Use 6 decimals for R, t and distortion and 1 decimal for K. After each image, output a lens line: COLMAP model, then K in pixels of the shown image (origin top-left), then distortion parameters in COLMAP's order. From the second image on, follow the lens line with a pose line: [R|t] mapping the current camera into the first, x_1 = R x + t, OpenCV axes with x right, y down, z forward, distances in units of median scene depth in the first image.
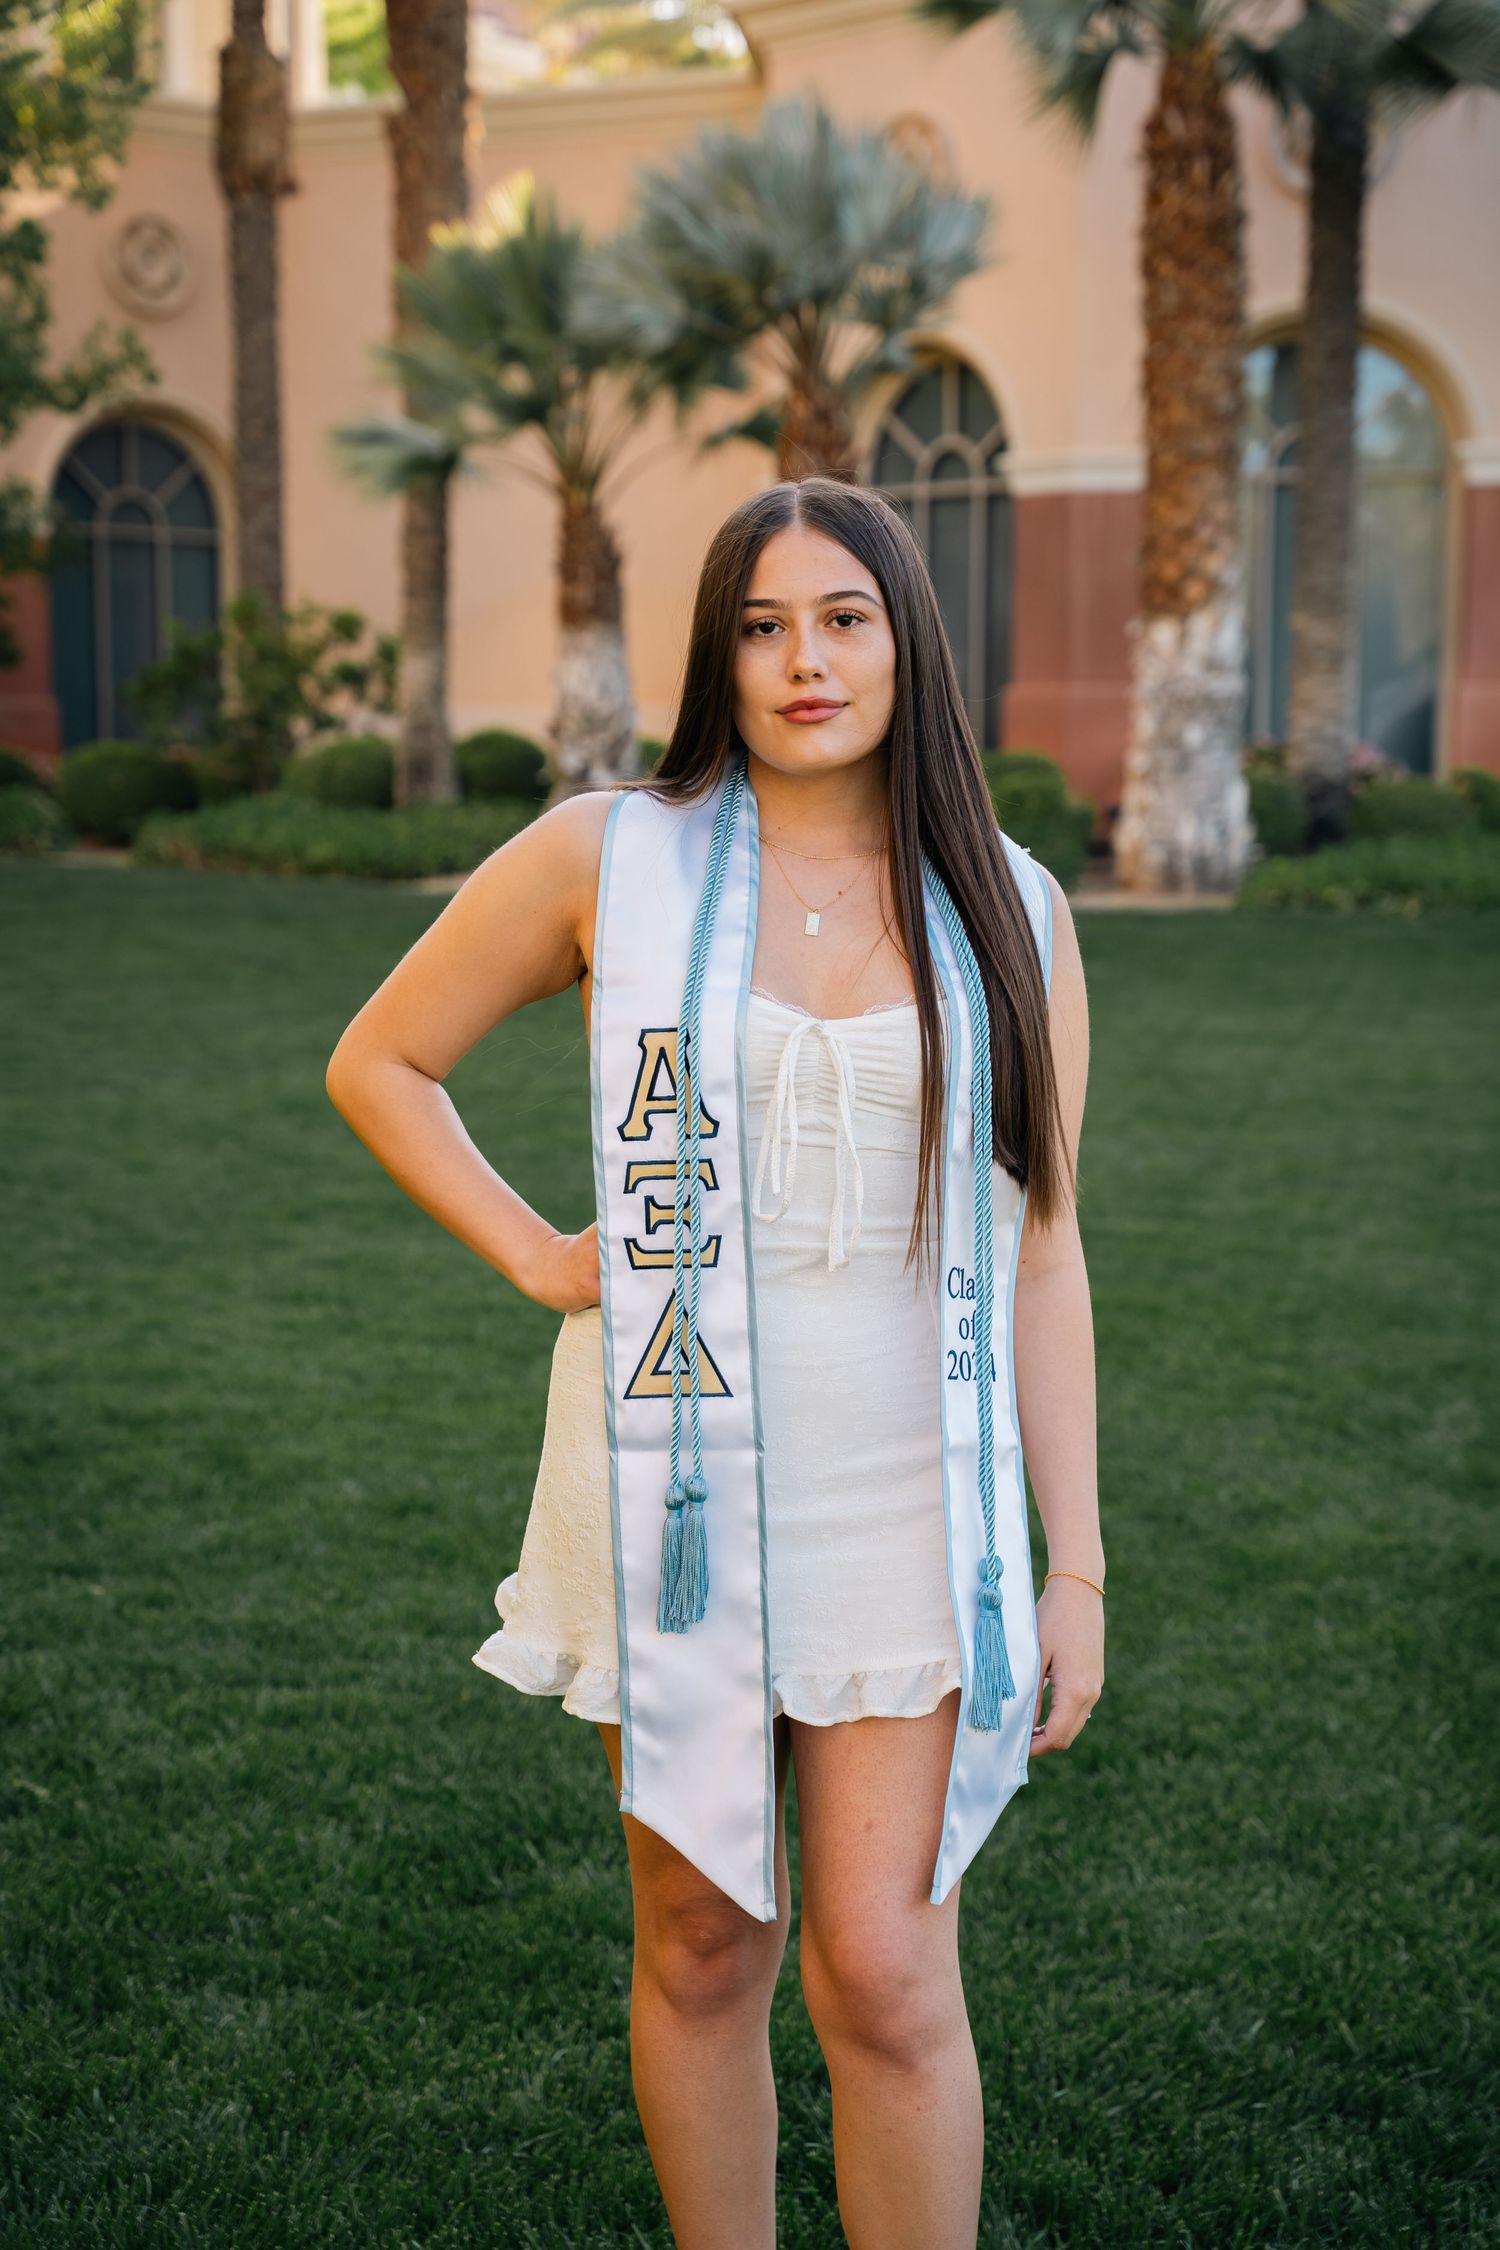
lens RADIAL K [[4048.0, 0, 750.0], [0, 4048.0, 1125.0], [0, 0, 1]] dist [0.243146, 0.278529]
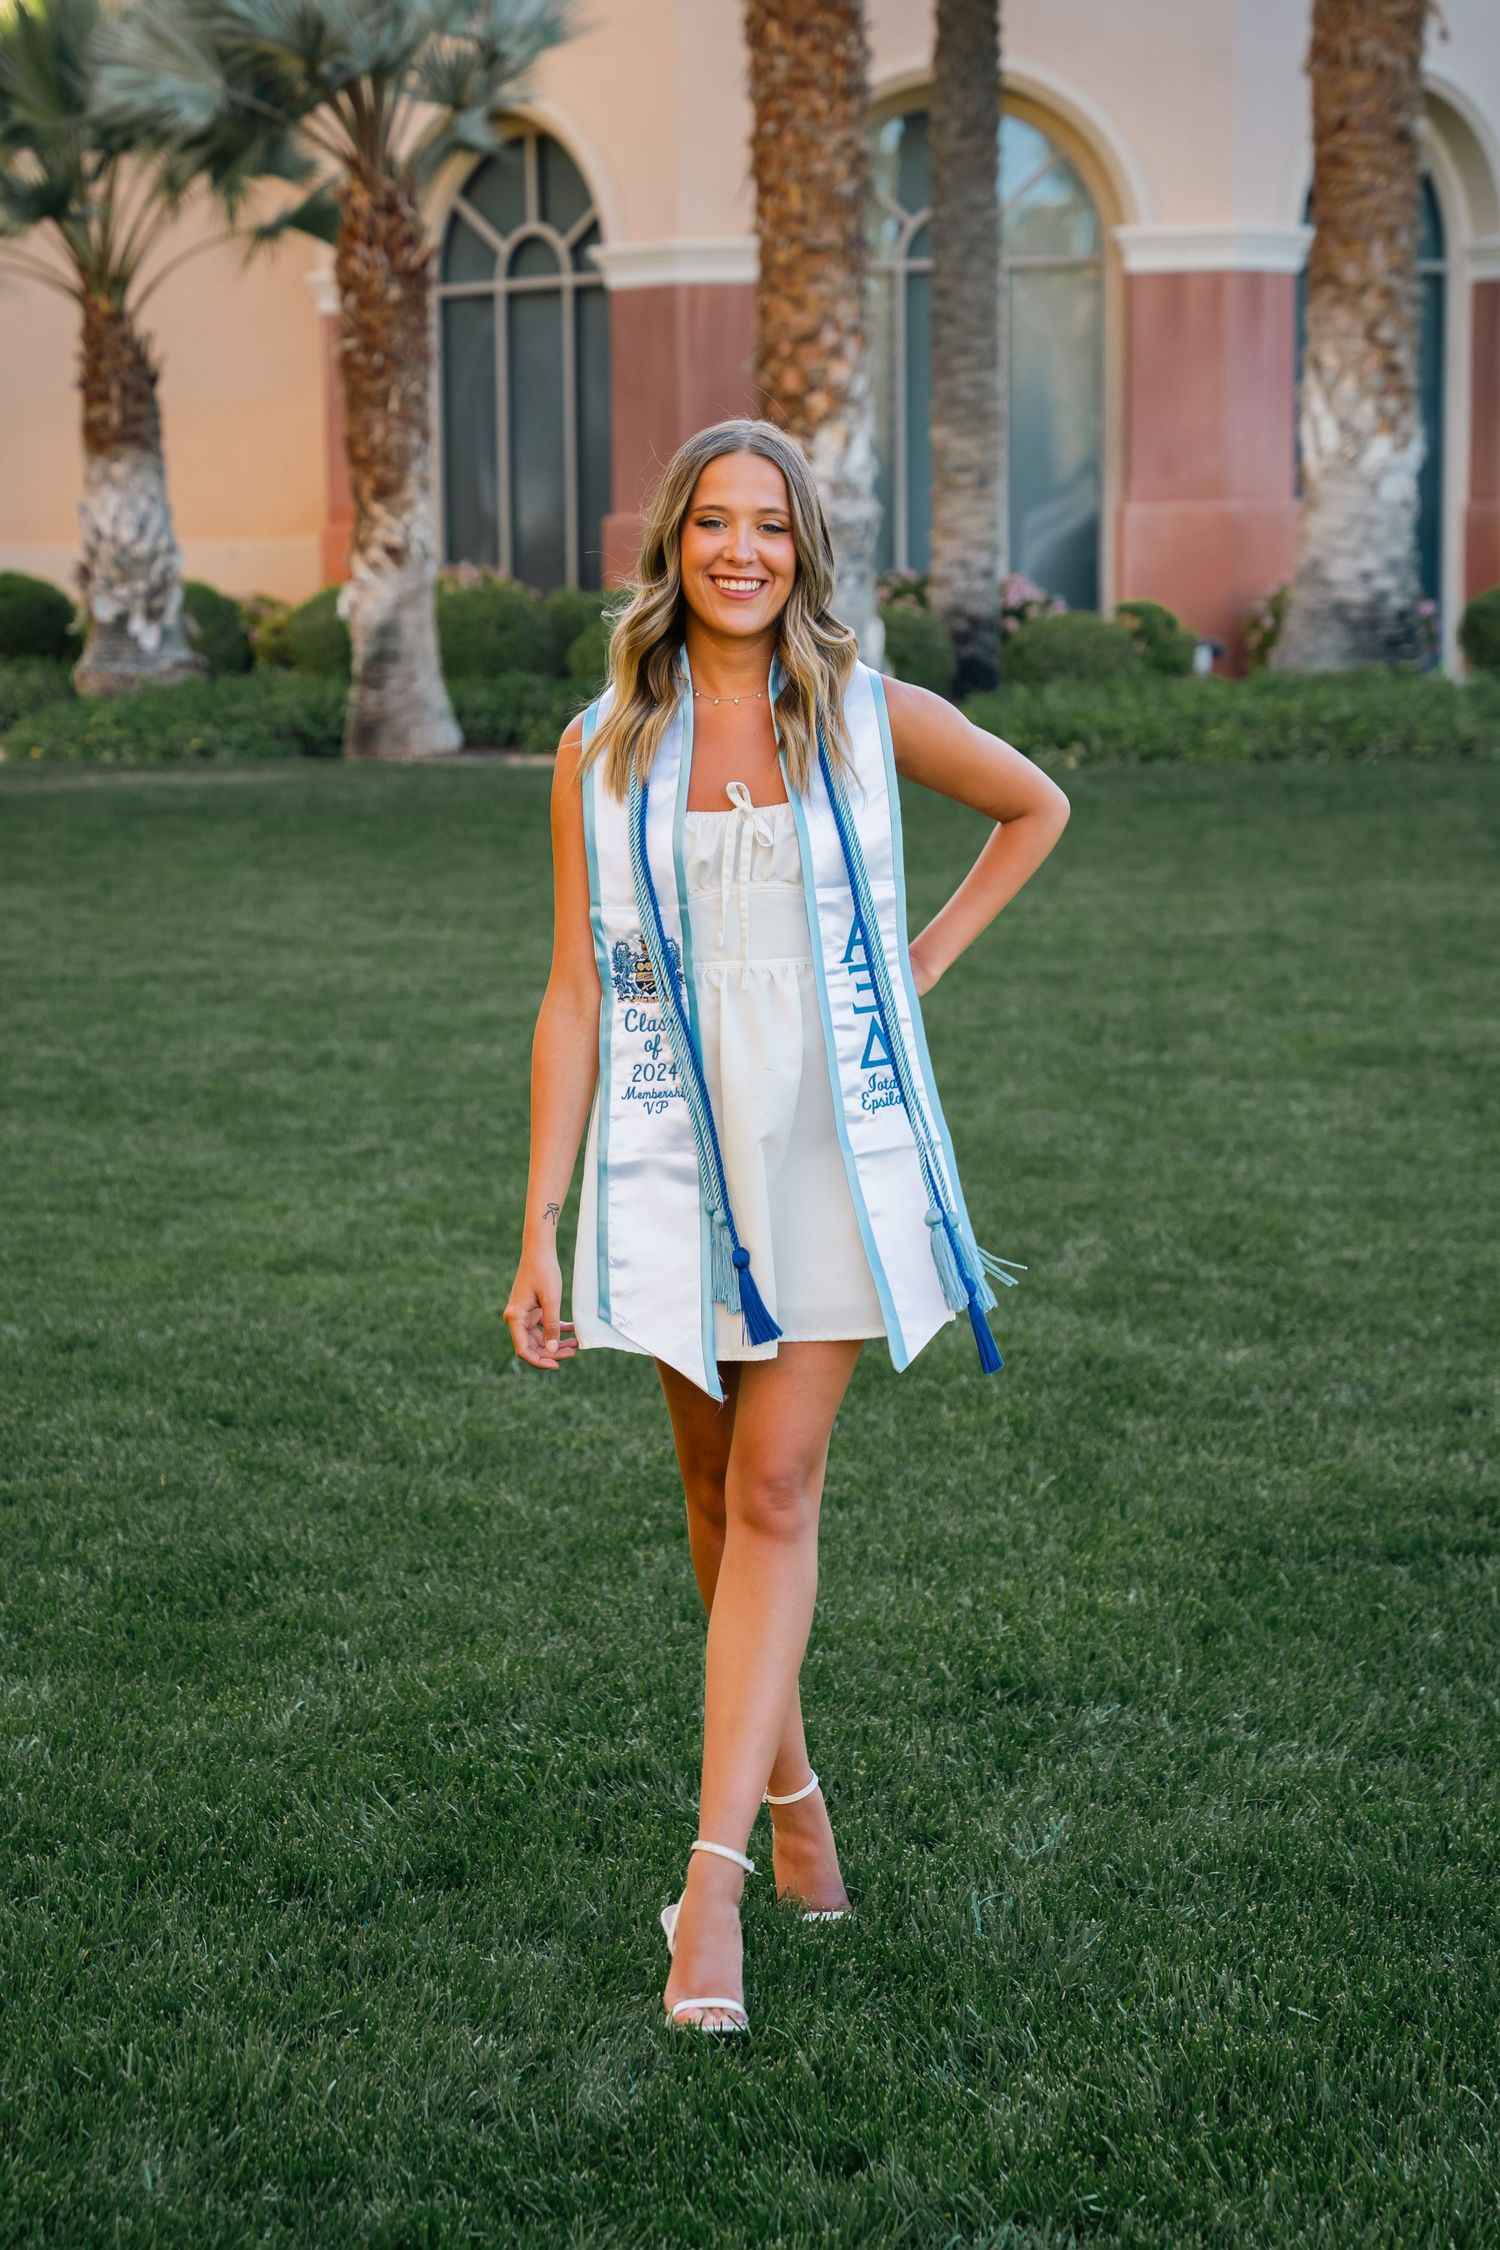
lens RADIAL K [[4947.9, 0, 581.6], [0, 4947.9, 1093.4], [0, 0, 1]] dist [0.260579, 0.469784]
pose [[0.998072, -0.025273, 0.056690, -0.006020], [0.024740, 0.999643, 0.010079, 0.005079], [-0.056924, -0.008657, 0.998341, -0.065158]]
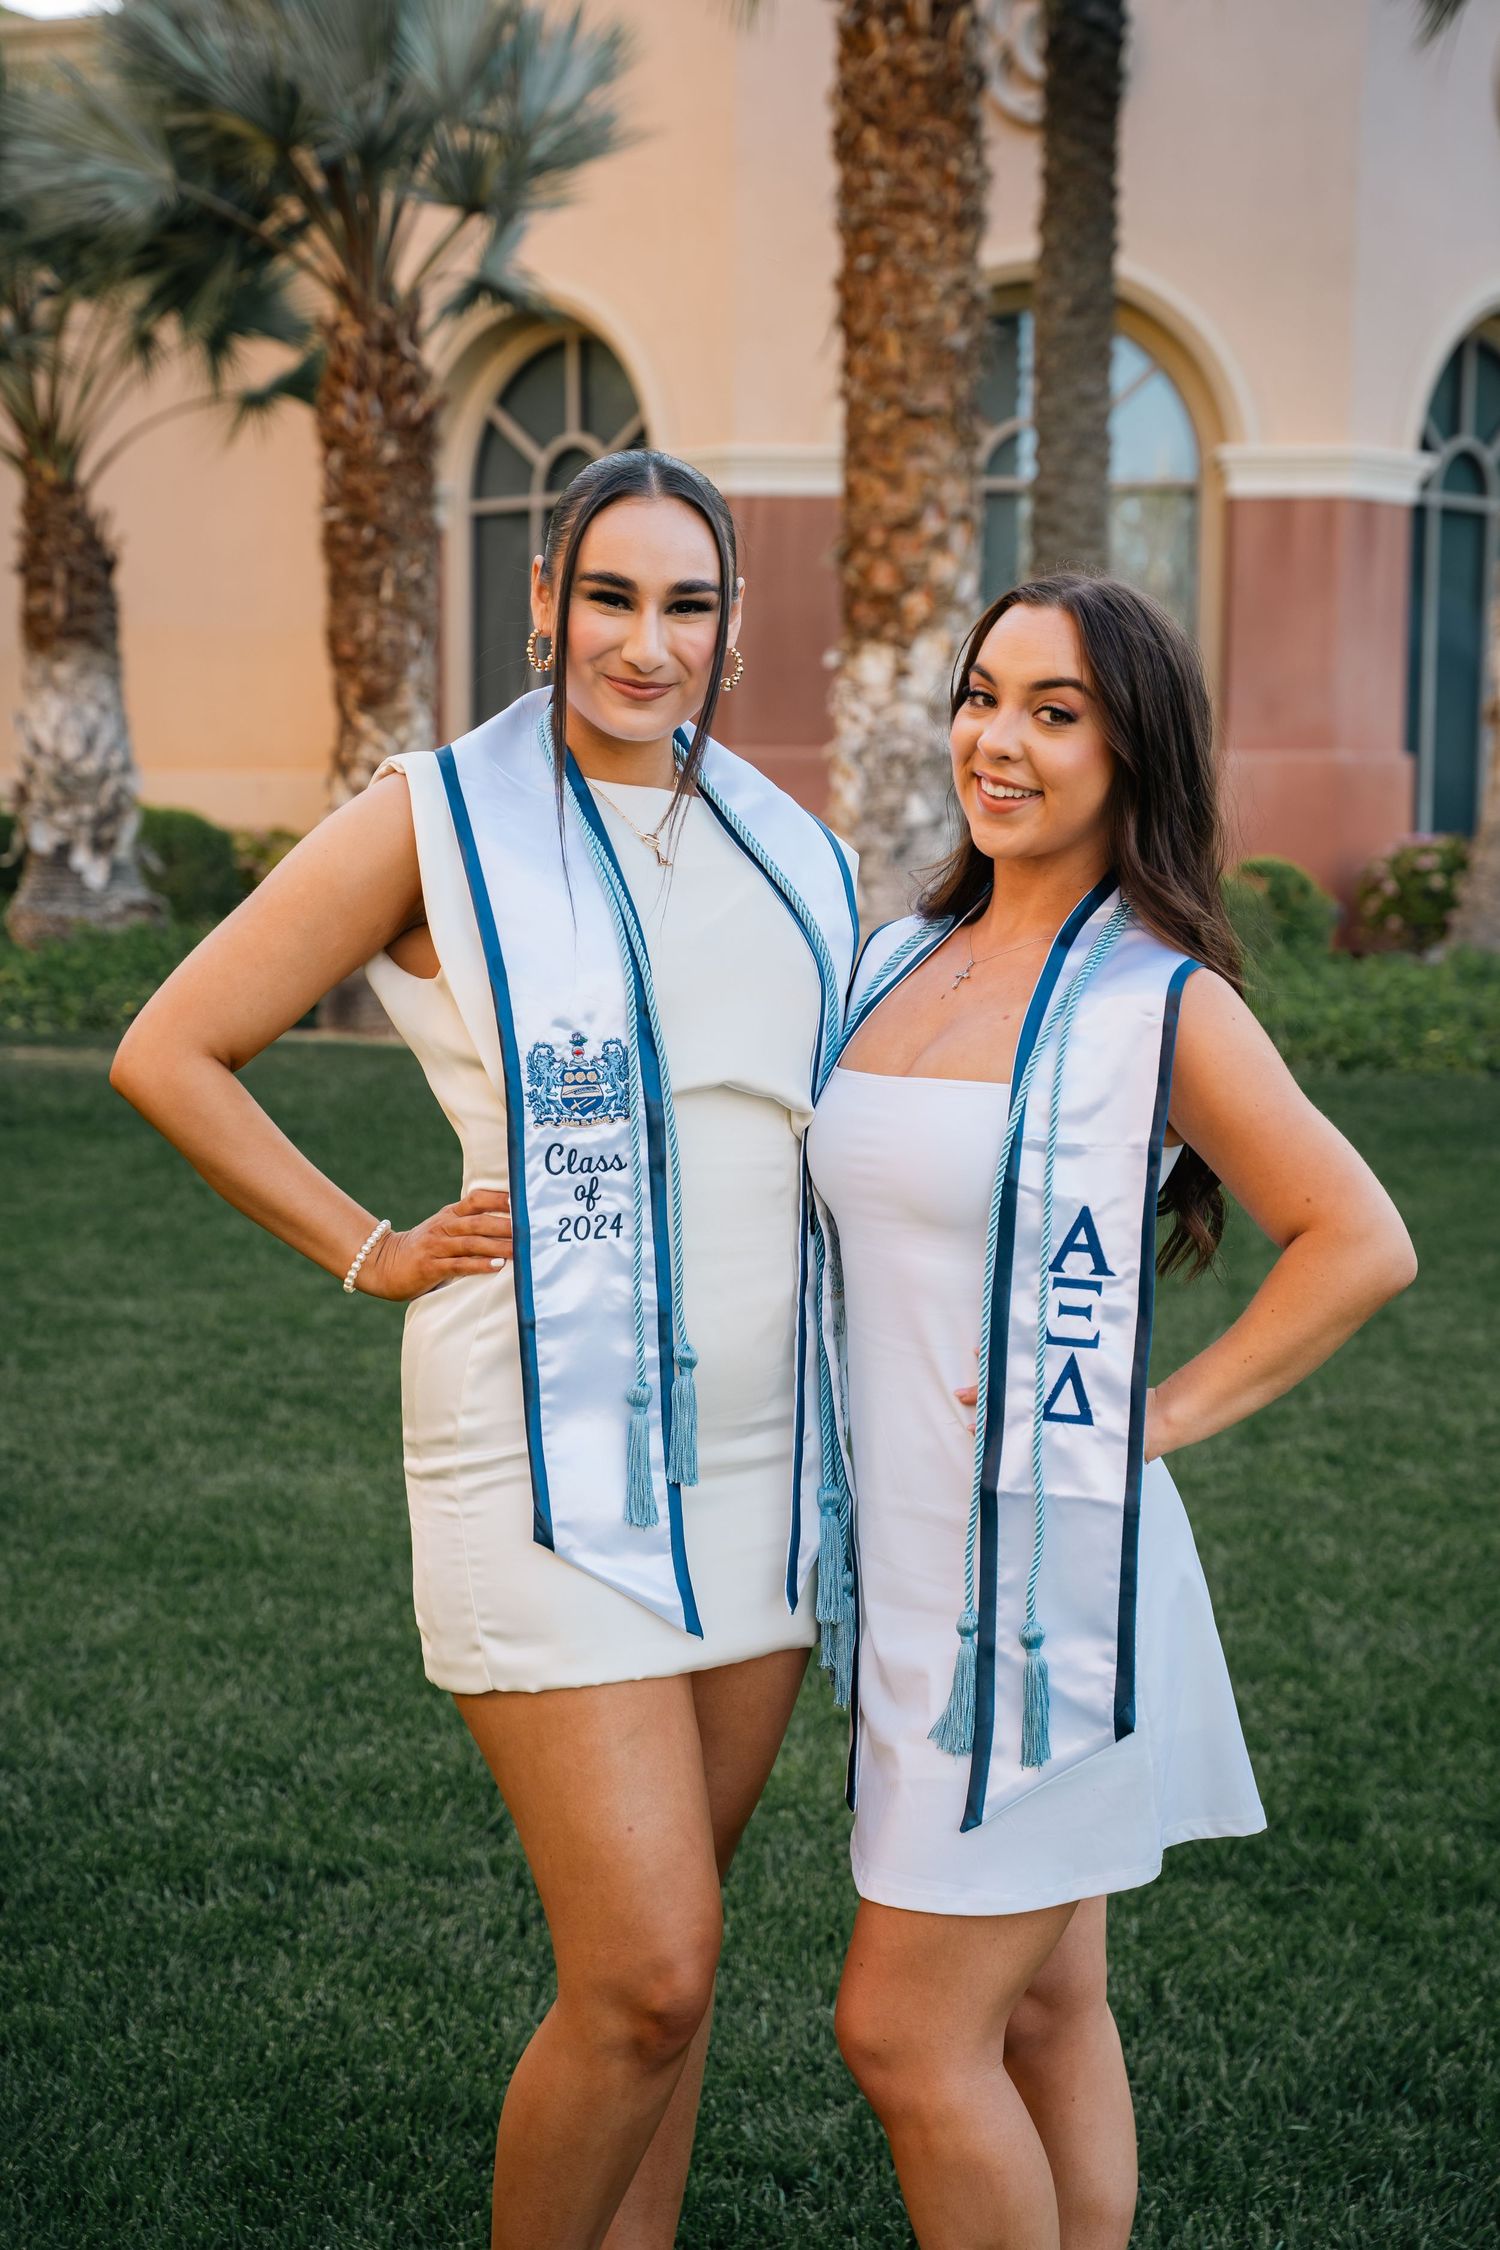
lens RADIAL K [[3791.4, 0, 717.5], [0, 3791.4, 1136.2], [0, 0, 1]] dist [0.211477, 0.070729]
pose [[0.996433, -0.001687, 0.084370, 0.019260], [0.002711, 0.999924, -0.012016, -0.031818], [-0.084343, 0.012202, 0.996362, 0.351957]]
